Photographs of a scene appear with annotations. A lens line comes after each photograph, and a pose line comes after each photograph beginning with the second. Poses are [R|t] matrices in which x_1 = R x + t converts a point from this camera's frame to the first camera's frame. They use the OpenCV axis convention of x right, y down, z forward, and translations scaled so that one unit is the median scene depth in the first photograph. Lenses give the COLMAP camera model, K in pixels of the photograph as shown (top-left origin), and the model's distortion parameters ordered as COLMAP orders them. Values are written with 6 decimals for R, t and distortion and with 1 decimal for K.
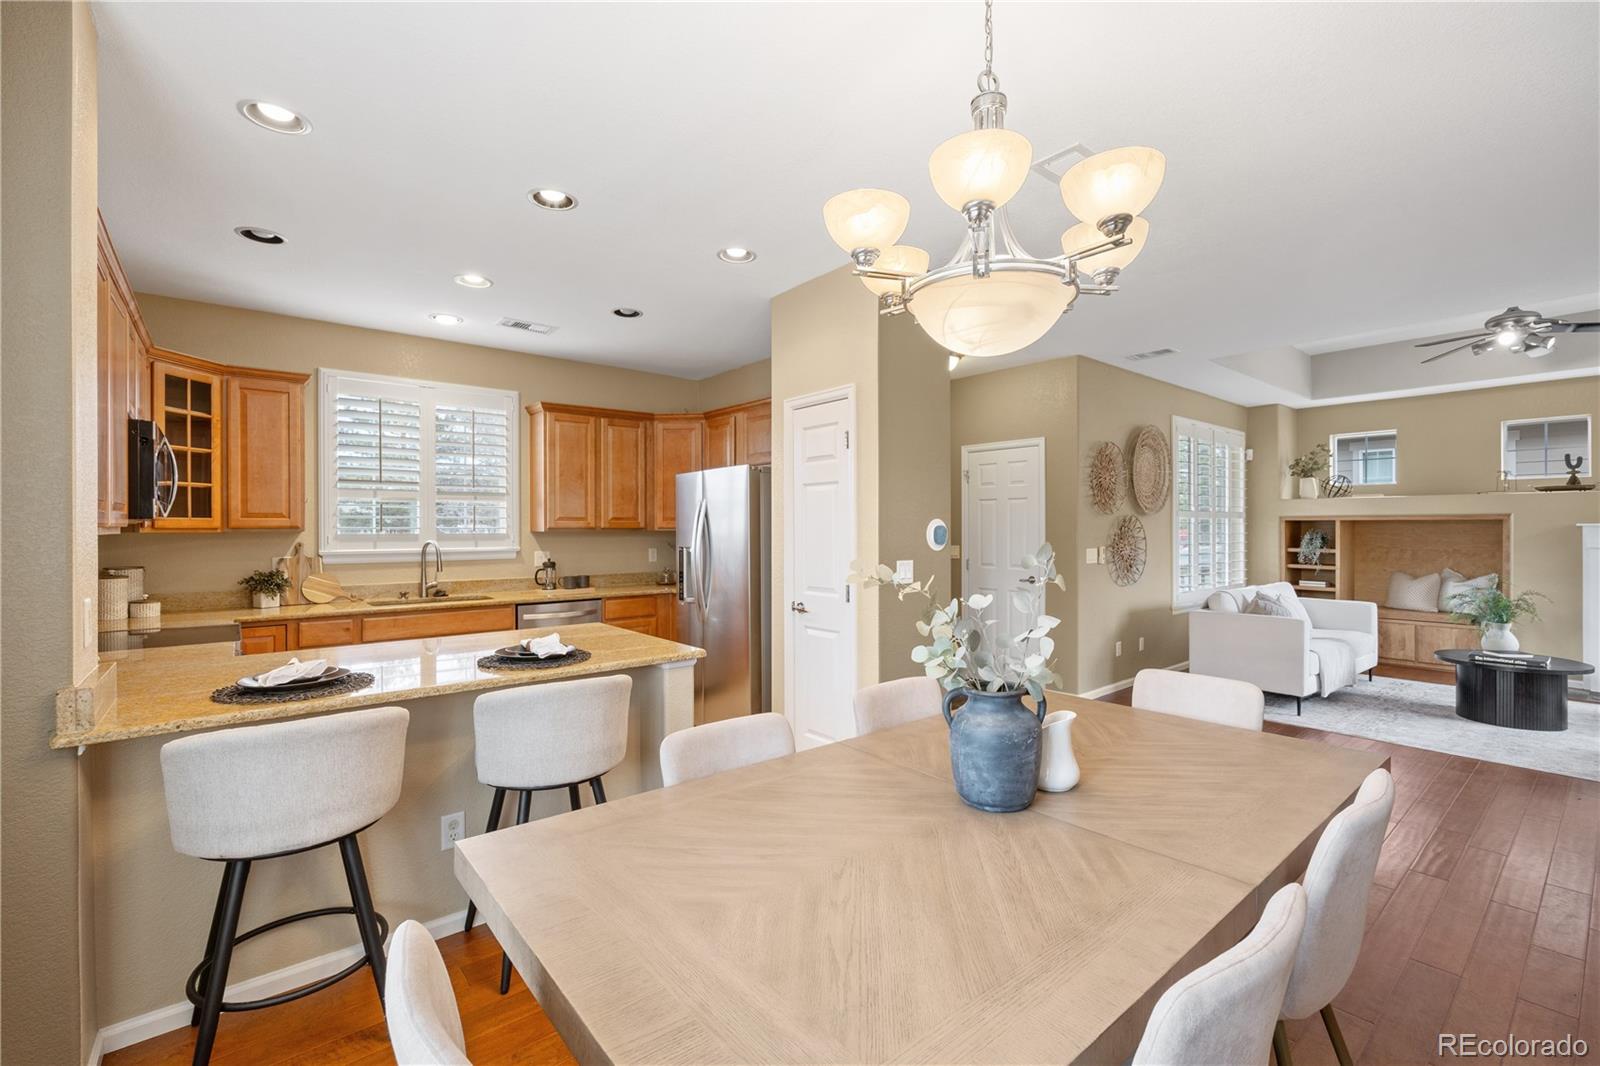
lens RADIAL K [[696.1, 0, 800.0], [0, 696.1, 533.0], [0, 0, 1]] dist [0.002237, -0.000051]
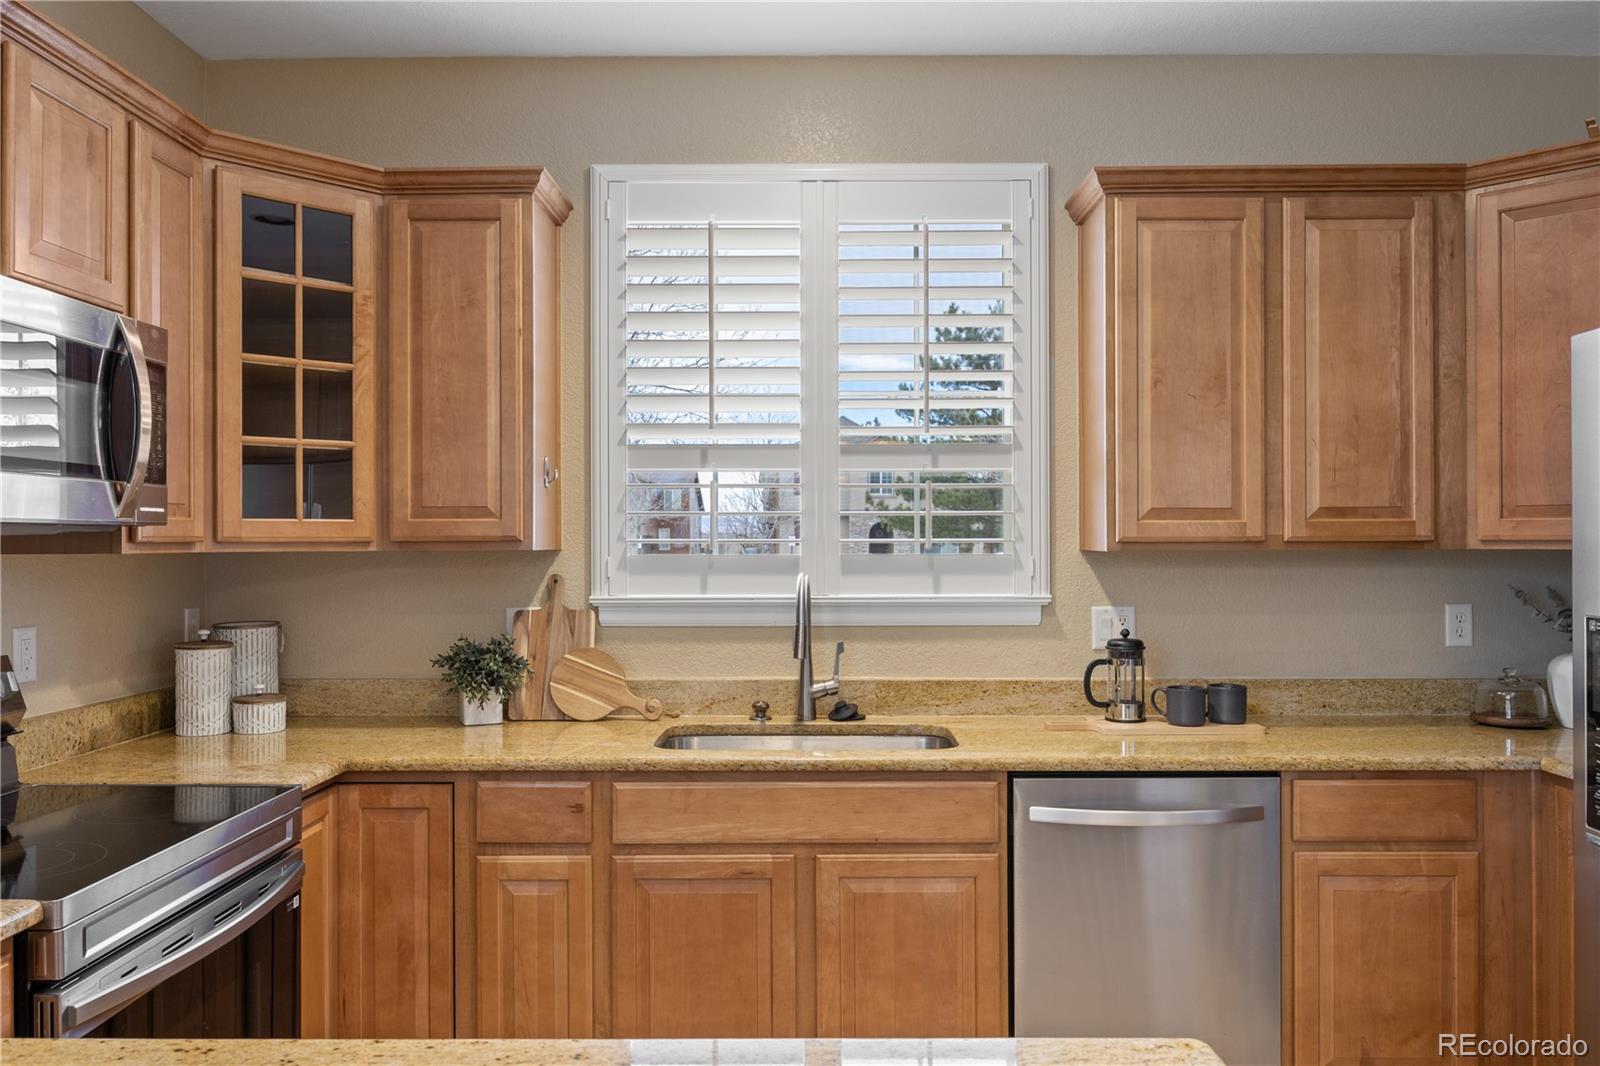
lens RADIAL K [[1173.0, 0, 803.1], [0, 1173.0, 535.8], [0, 0, 1]] dist [-0.002830, -0.001681]
pose [[0.768343, -0.001513, -0.640037, -0.124078], [-0.003212, 0.999976, -0.006220, -0.006036], [0.640030, 0.006834, 0.768319, 0.500810]]
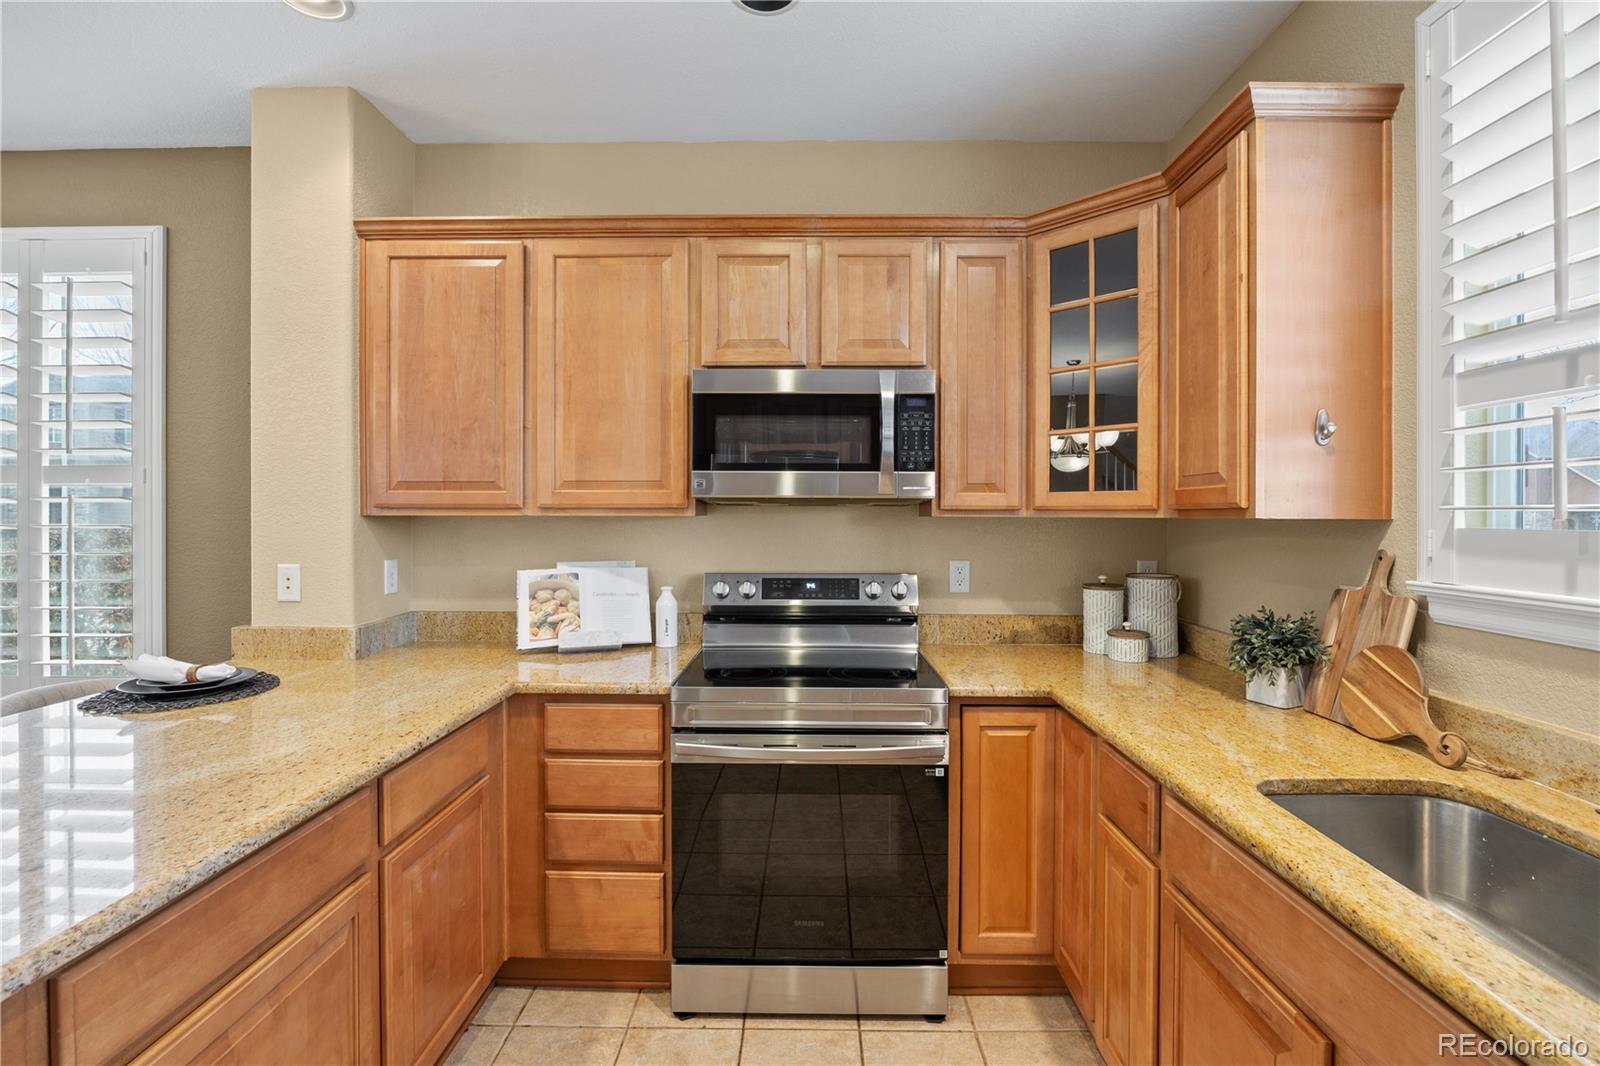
lens RADIAL K [[702.8, 0, 809.9], [0, 702.8, 515.0], [0, 0, 1]] dist [-0.016321, 0.000047]
pose [[-0.638675, 0.000295, -0.769477, -0.244180], [-0.007669, 0.999948, 0.006749, -0.004164], [0.769439, 0.010211, -0.638639, 0.931897]]
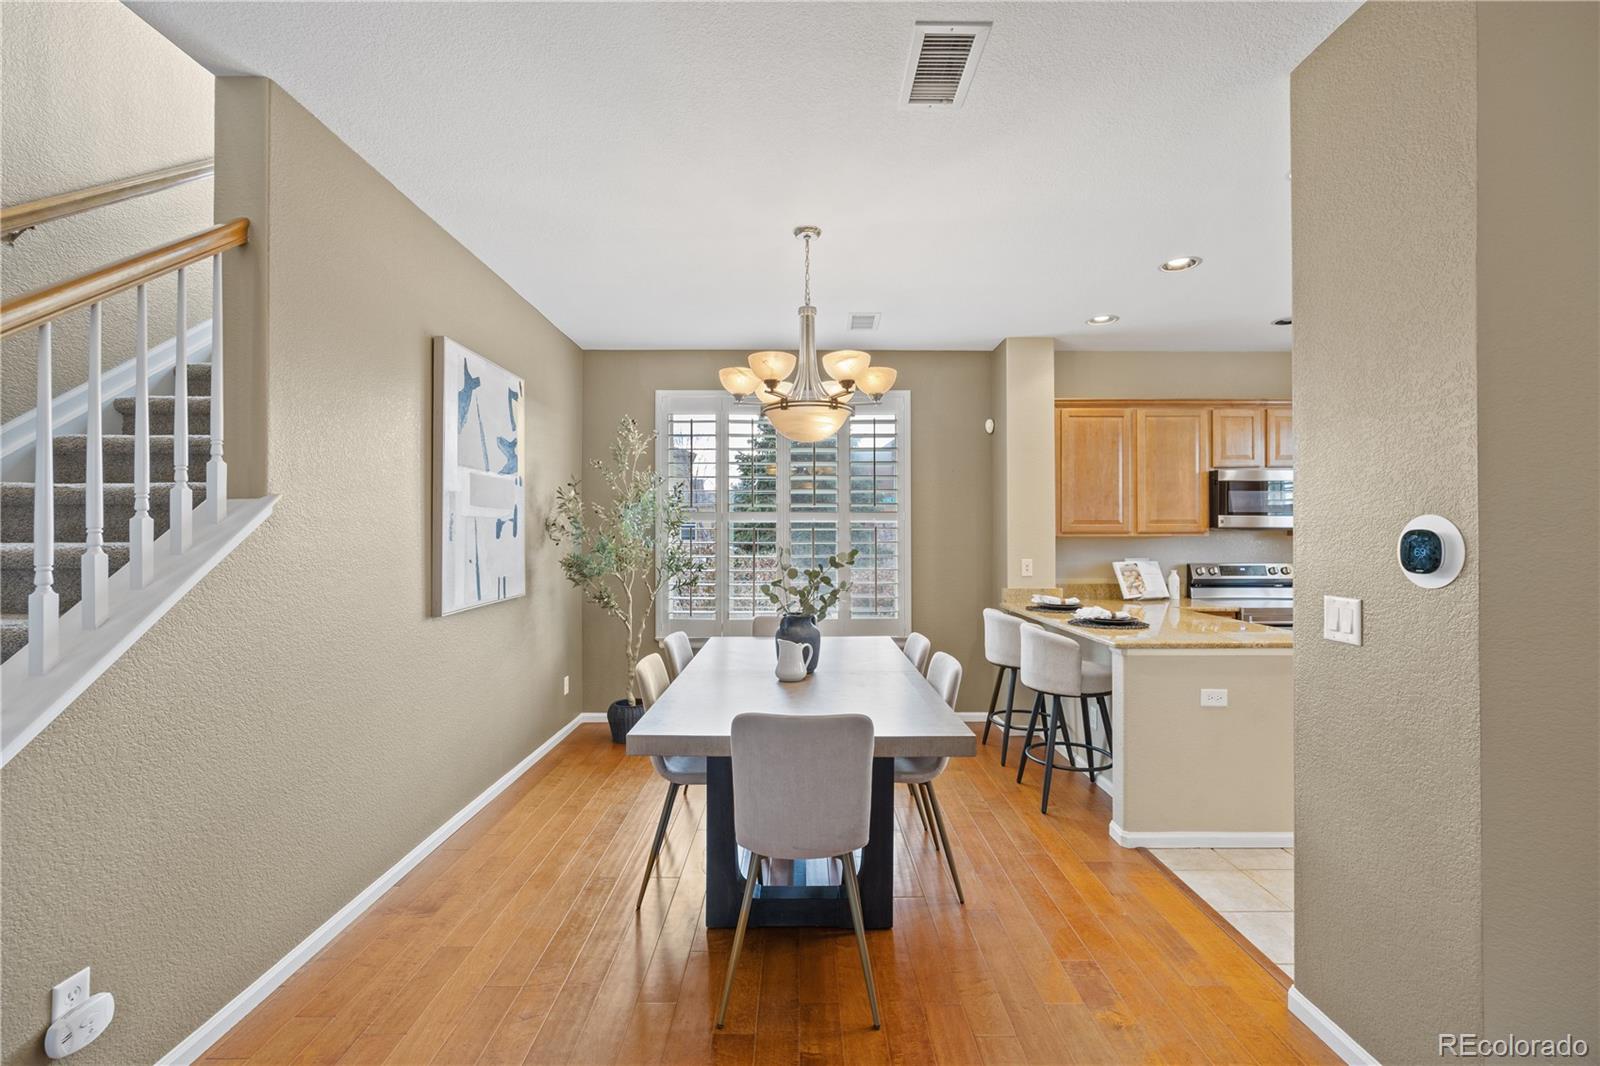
lens RADIAL K [[676.5, 0, 801.7], [0, 676.5, 525.0], [0, 0, 1]] dist [-0.008949, 0.000514]
pose [[-0.636771, -0.006639, -0.771024, 0.573256], [-0.003745, 0.999978, -0.005517, -0.008091], [0.771044, -0.000625, -0.636782, 0.740452]]
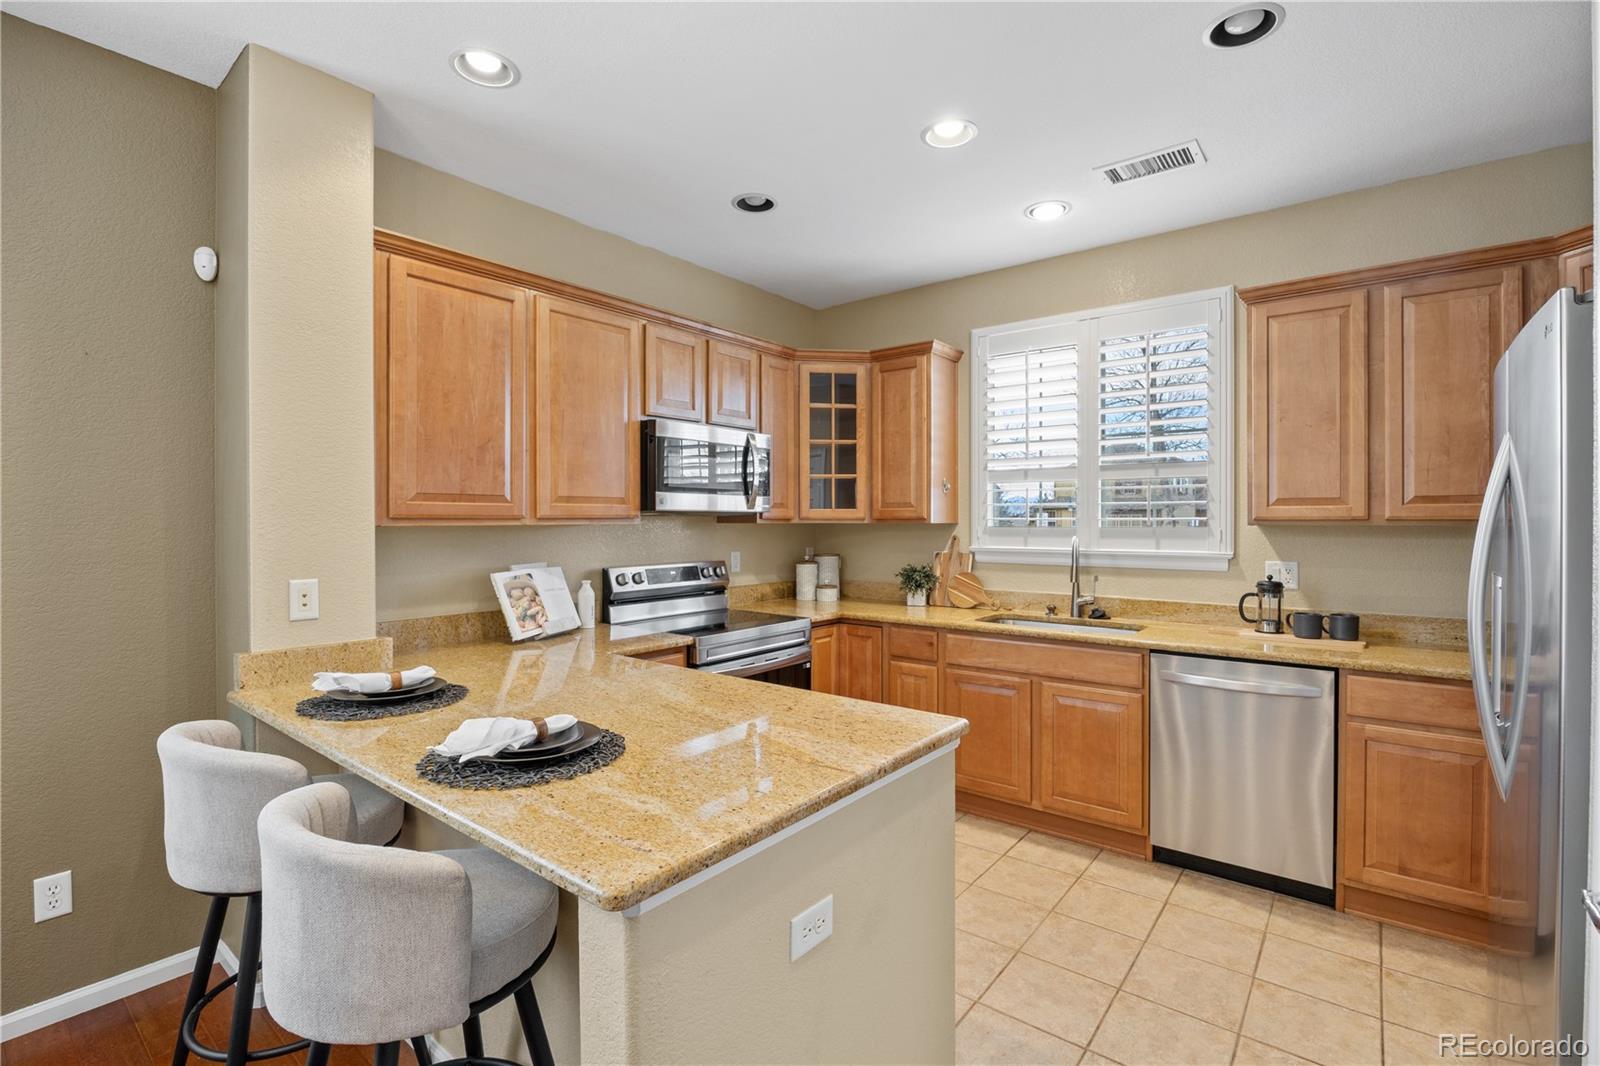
lens RADIAL K [[719.3, 0, 808.0], [0, 719.3, 526.0], [0, 0, 1]] dist [-0.019007, -0.000150]
pose [[0.216391, 0.009725, -0.976258, 0.114784], [-0.006674, 0.999942, 0.008482, -0.004563], [0.976284, 0.004681, 0.216443, 0.580500]]
